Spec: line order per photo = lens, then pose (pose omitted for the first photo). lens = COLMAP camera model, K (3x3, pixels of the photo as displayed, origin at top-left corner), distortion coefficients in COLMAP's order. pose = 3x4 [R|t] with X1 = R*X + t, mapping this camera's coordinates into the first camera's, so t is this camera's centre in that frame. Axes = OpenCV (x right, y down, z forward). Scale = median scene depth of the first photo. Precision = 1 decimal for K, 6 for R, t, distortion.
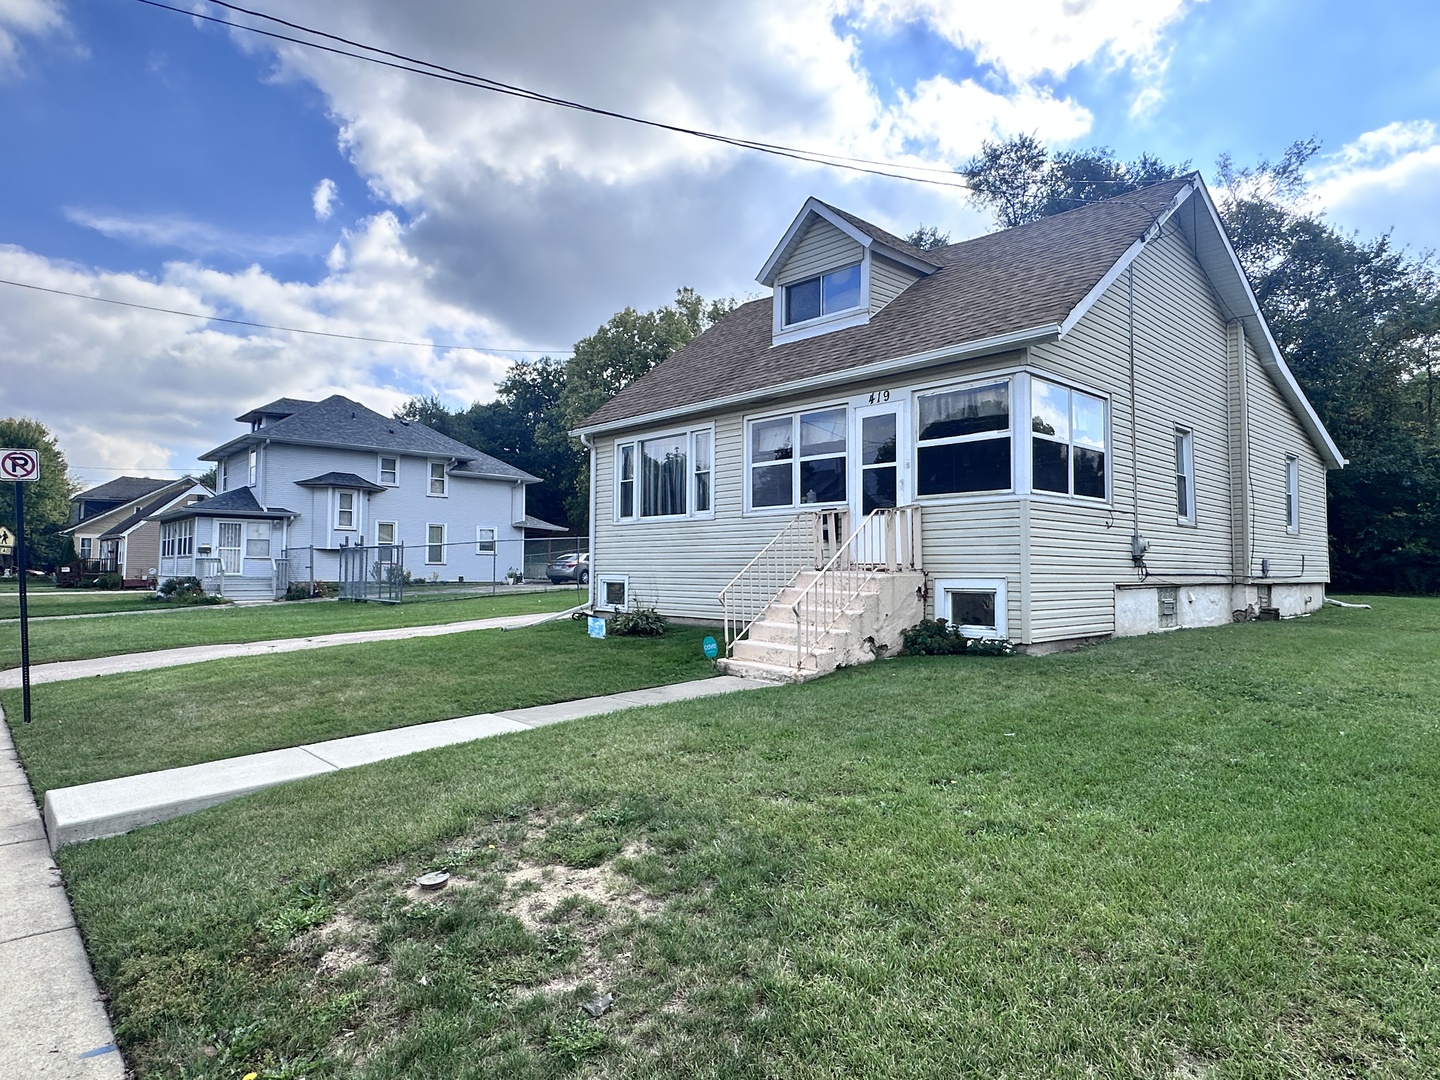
lens RADIAL K [[836.0, 0, 732.4], [0, 836.0, 539.2], [0, 0, 1]] dist [-0.018721, 0.004892]
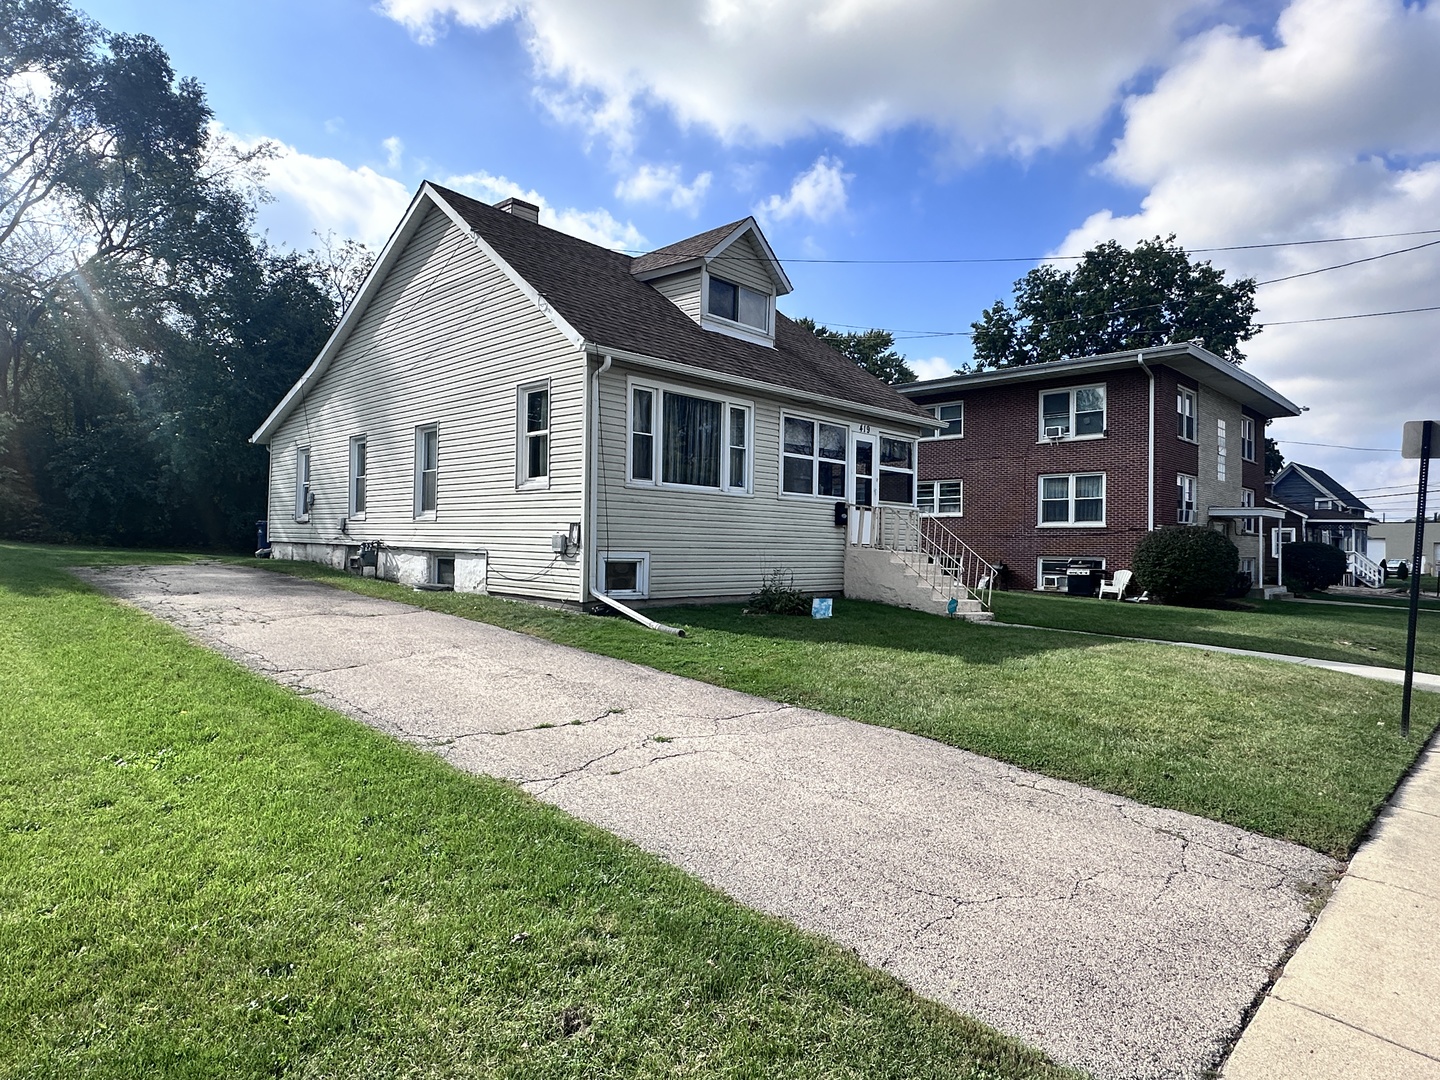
lens RADIAL K [[836.0, 0, 725.9], [0, 836.0, 543.5], [0, 0, 1]] dist [-0.018721, 0.004892]
pose [[-0.053638, -0.007139, 0.998535, -1.150003], [-0.055067, 0.998474, 0.004180, 0.032868], [-0.997041, -0.054762, -0.053950, 1.190395]]
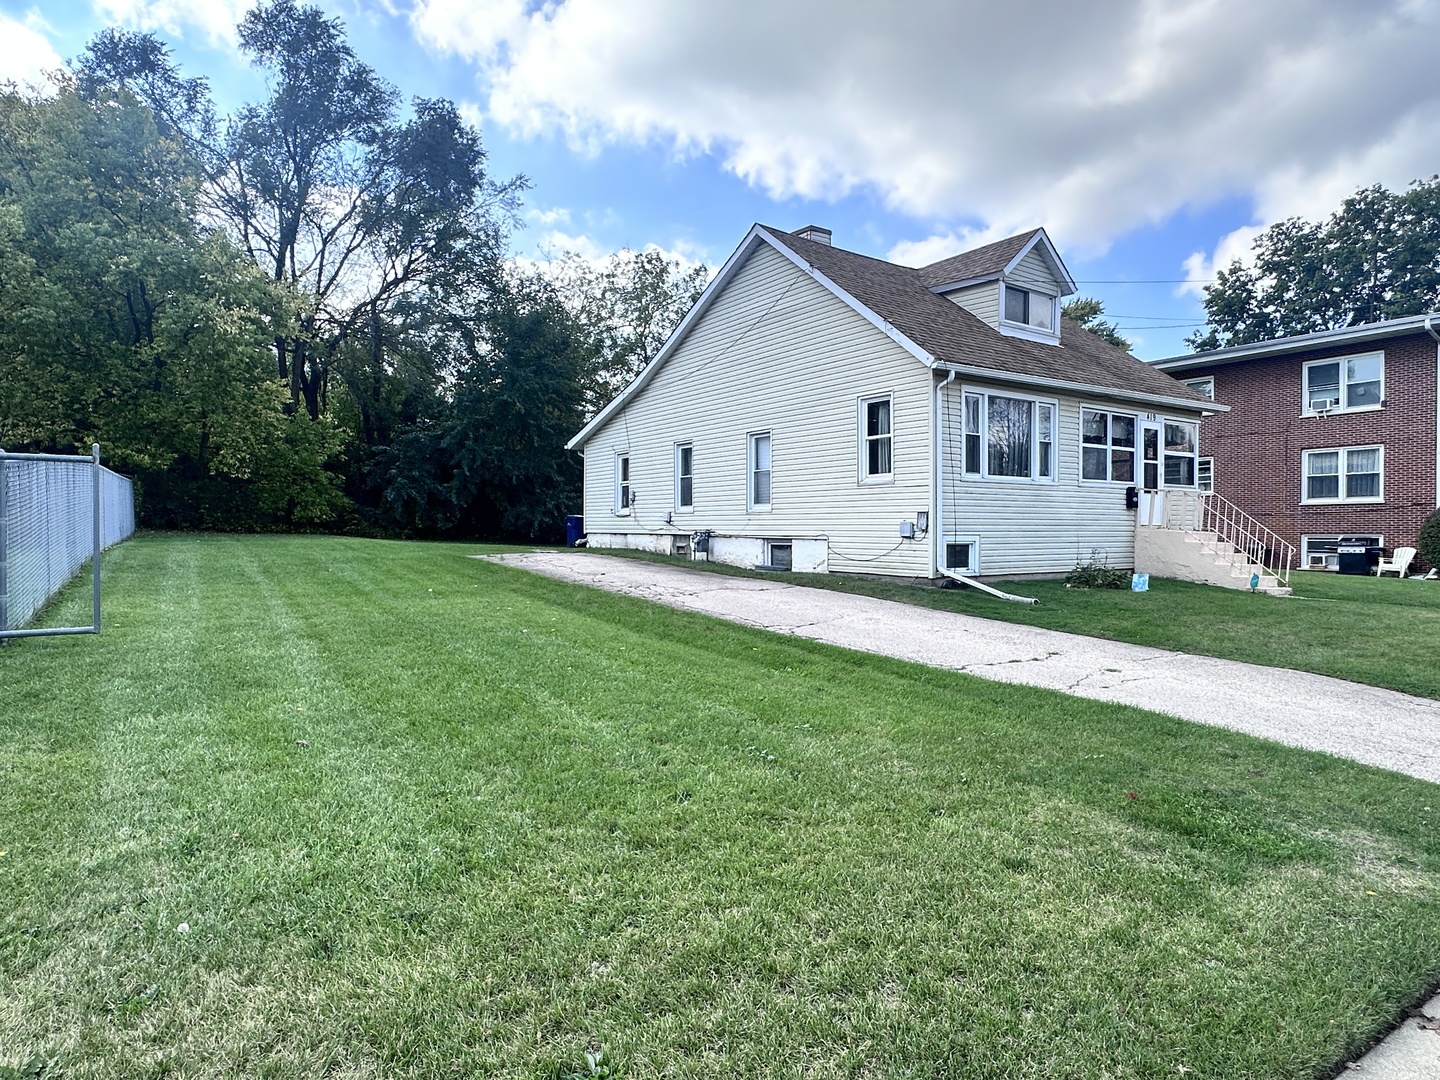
lens RADIAL K [[836.0, 0, 731.9], [0, 836.0, 563.8], [0, 0, 1]] dist [-0.018721, 0.004892]
pose [[0.155917, -0.049557, 0.986526, -1.351618], [-0.034704, 0.997849, 0.055610, 0.038956], [-0.987160, -0.042907, 0.153862, 1.384499]]
